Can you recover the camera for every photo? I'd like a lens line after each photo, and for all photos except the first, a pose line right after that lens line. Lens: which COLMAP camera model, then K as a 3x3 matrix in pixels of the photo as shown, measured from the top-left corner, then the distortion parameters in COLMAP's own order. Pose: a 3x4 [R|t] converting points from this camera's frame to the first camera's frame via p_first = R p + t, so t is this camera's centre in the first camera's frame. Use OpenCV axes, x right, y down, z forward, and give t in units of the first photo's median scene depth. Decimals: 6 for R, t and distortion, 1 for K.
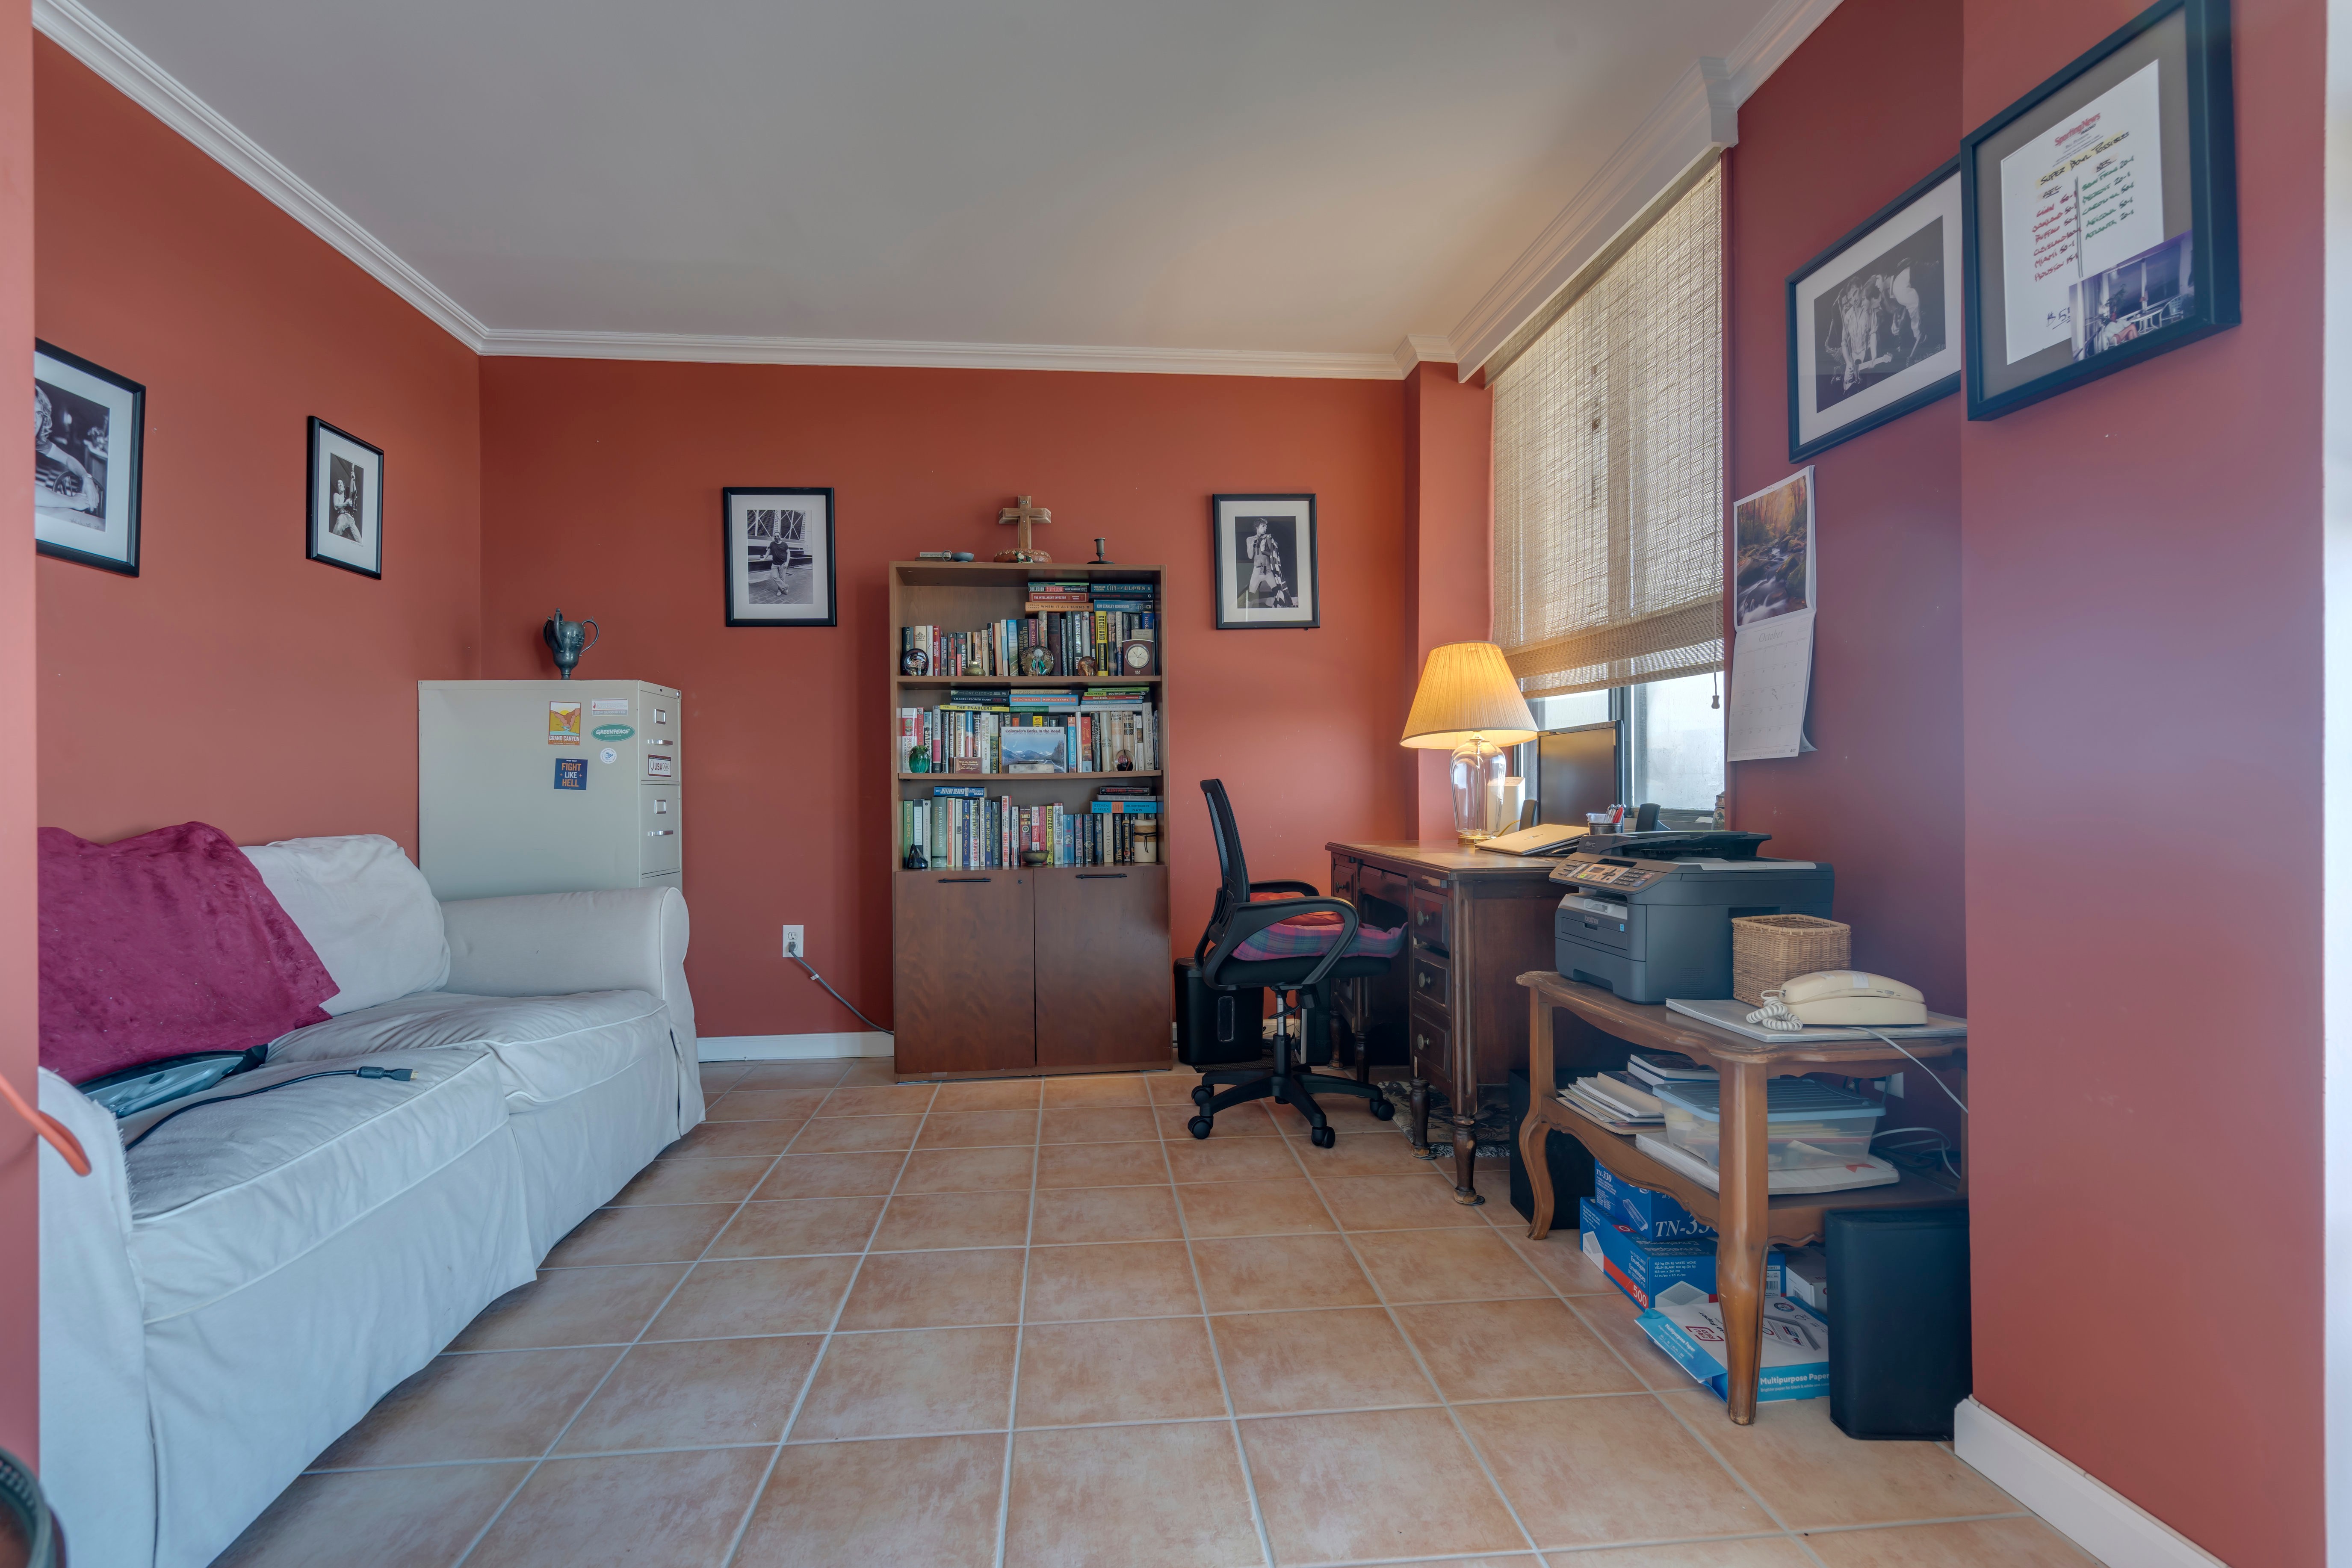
lens RADIAL K [[1117.6, 0, 1177.5], [0, 1117.6, 783.1], [0, 0, 1]] dist [0.000257, 0.003079]
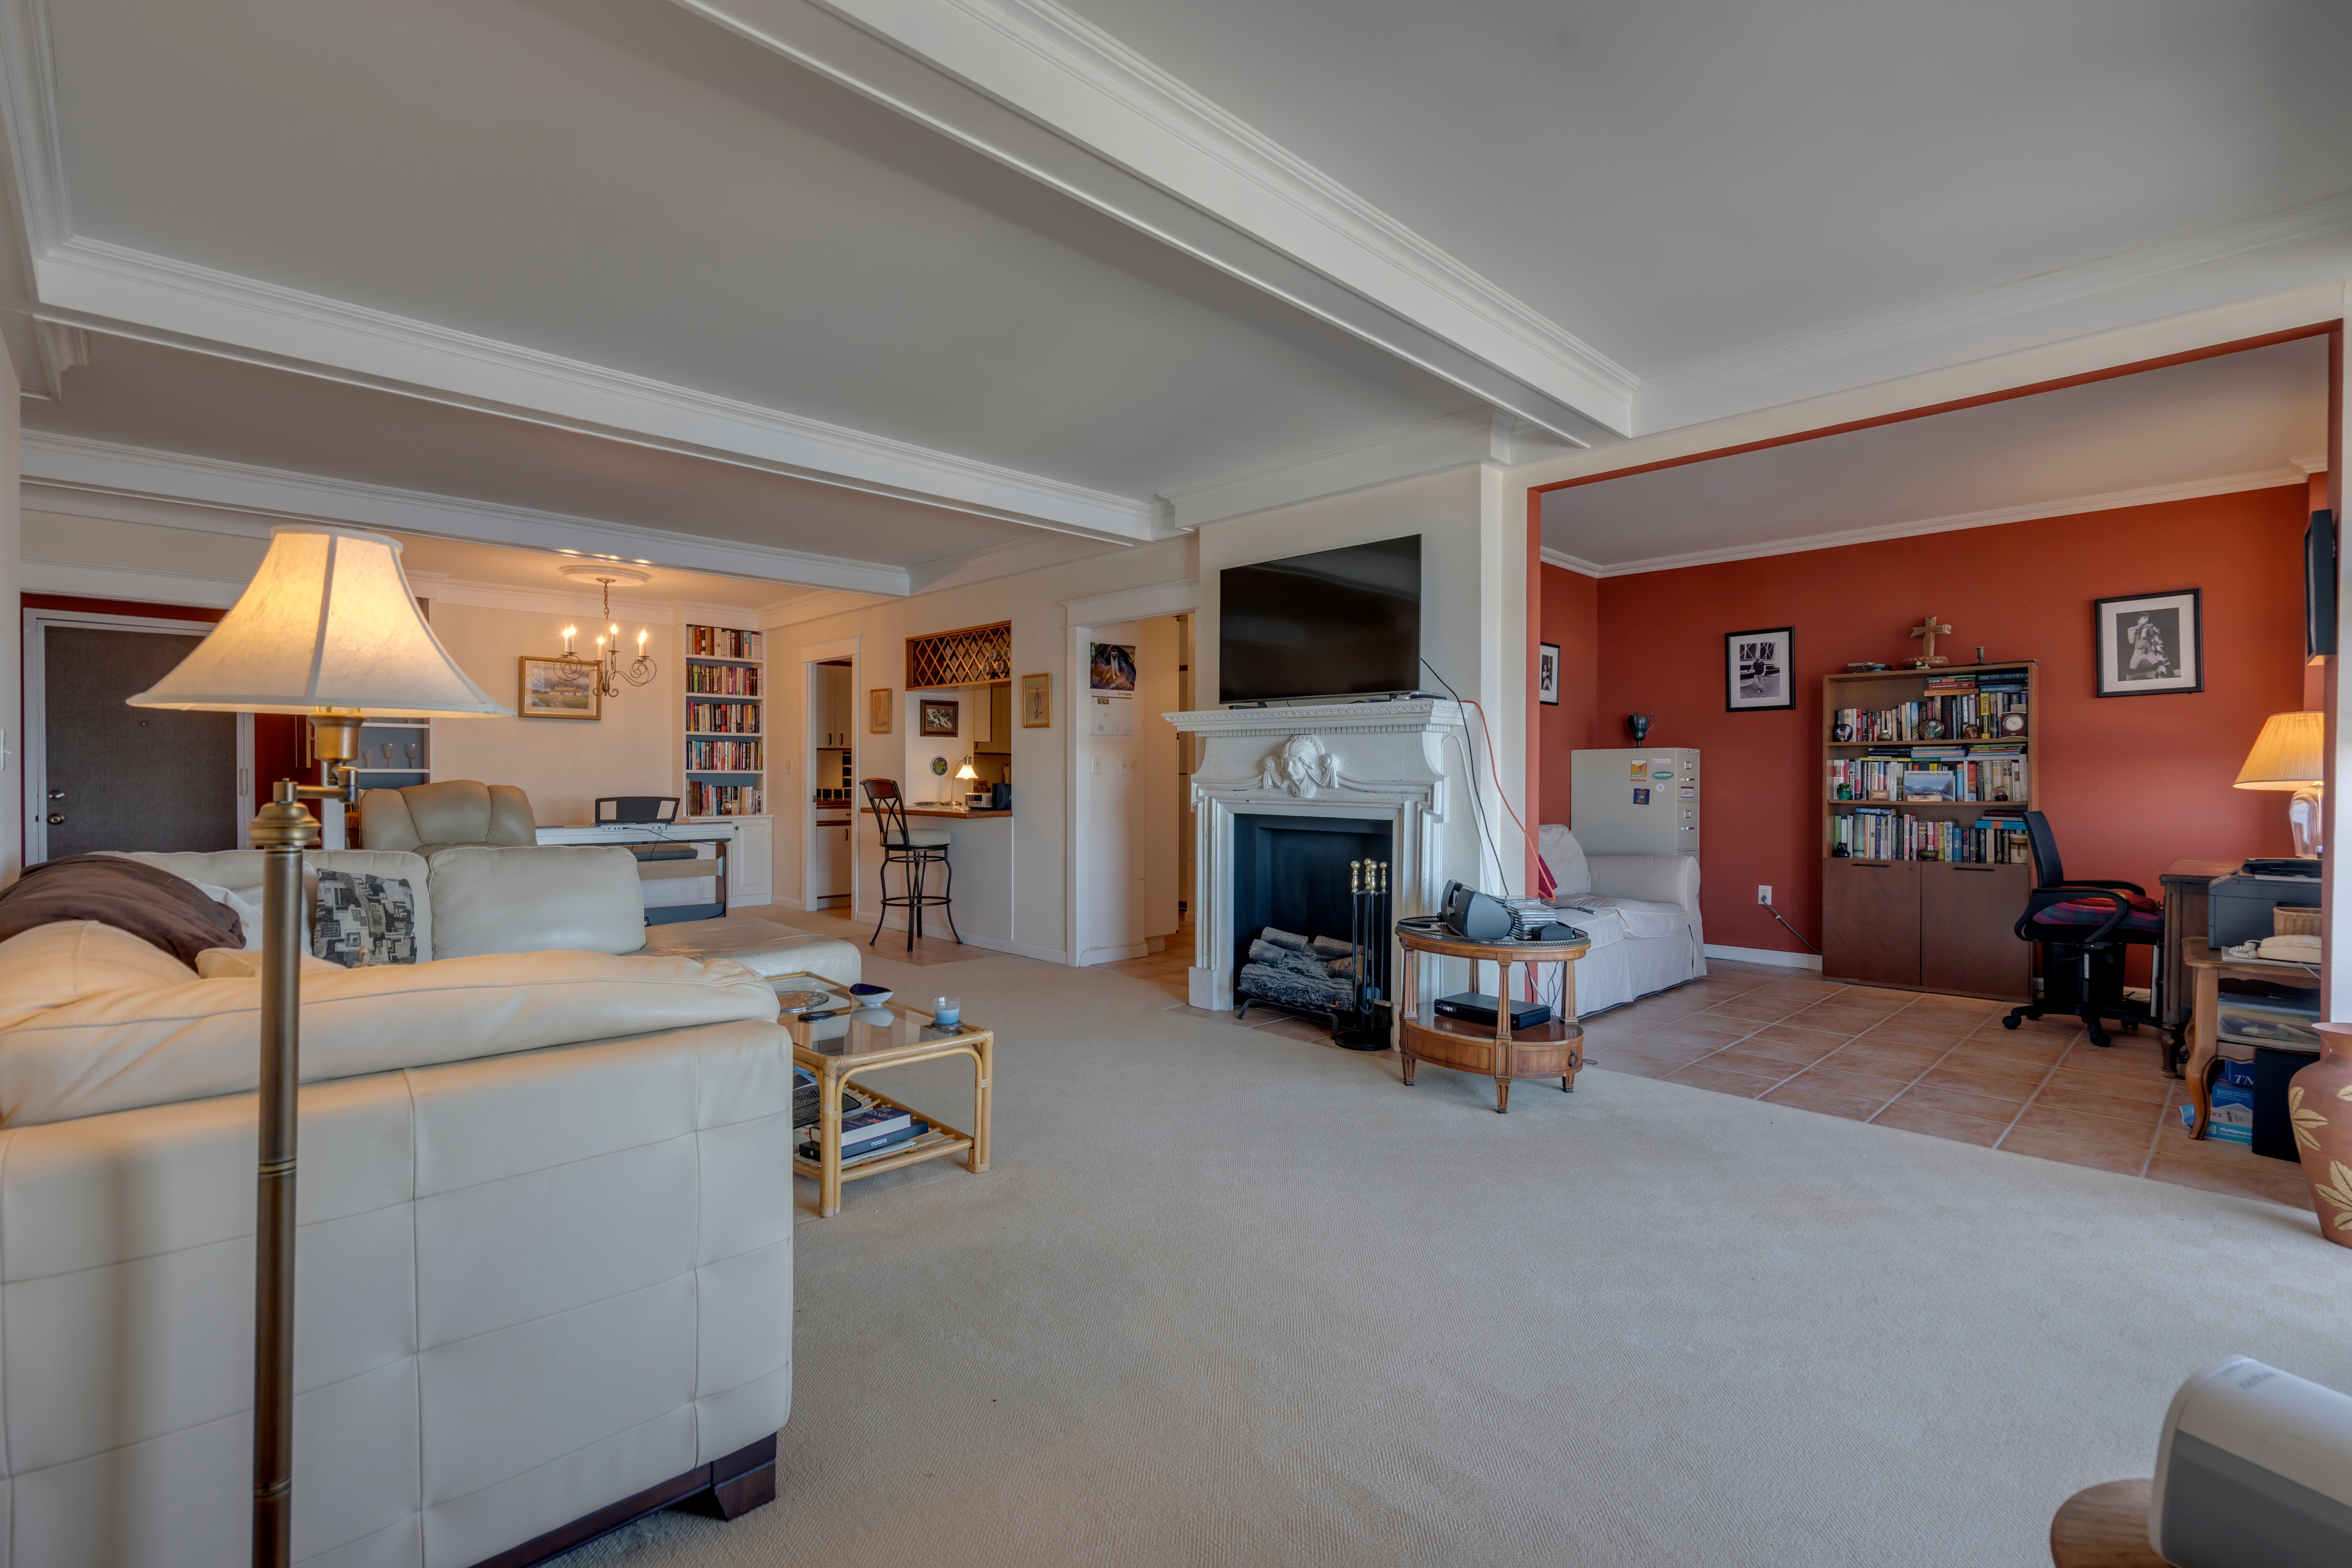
lens RADIAL K [[1058.5, 0, 1177.2], [0, 1058.5, 786.6], [0, 0, 1]] dist [-0.002306, 0.001982]
pose [[0.627478, 0.014845, -0.778493, 0.369230], [-0.003894, 0.999866, 0.015927, -0.049031], [0.778625, -0.006962, 0.627451, -0.753908]]
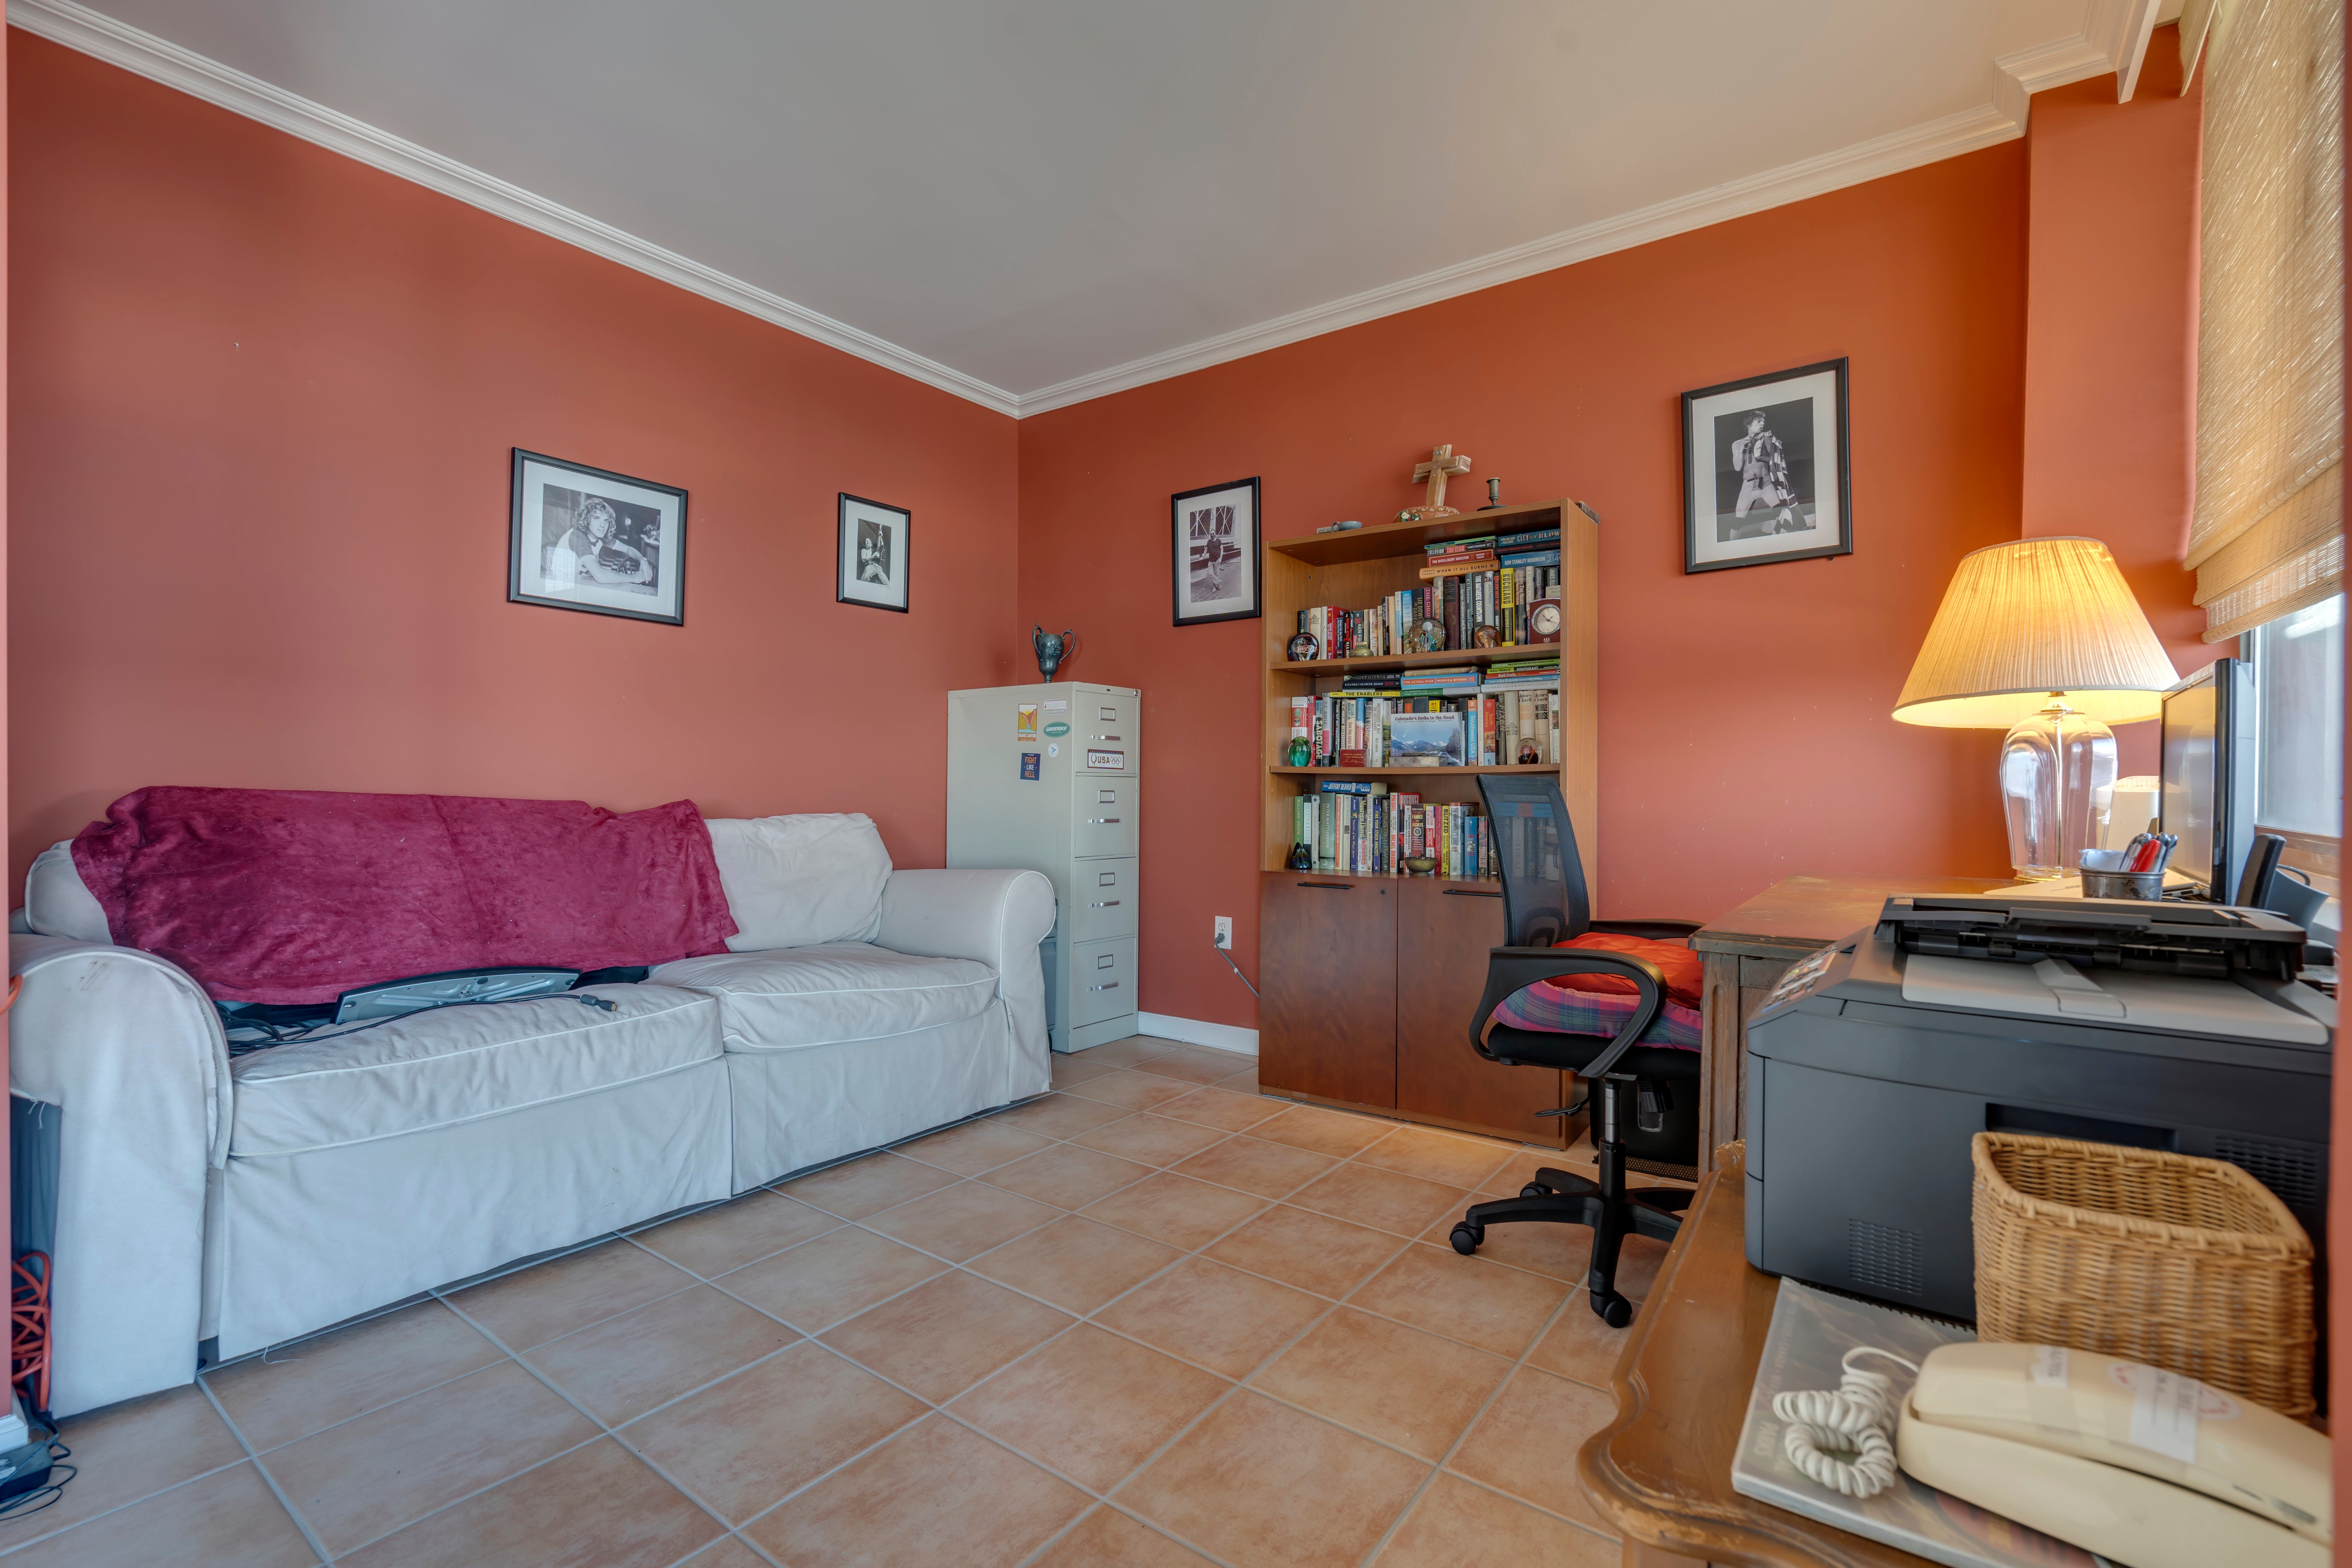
lens RADIAL K [[1058.5, 0, 1164.9], [0, 1058.5, 780.6], [0, 0, 1]] dist [-0.002306, 0.001982]
pose [[0.739387, 0.012409, -0.673167, 0.277357], [-0.010154, 0.999922, 0.007279, -0.002576], [0.673205, 0.001454, 0.739455, 0.271002]]
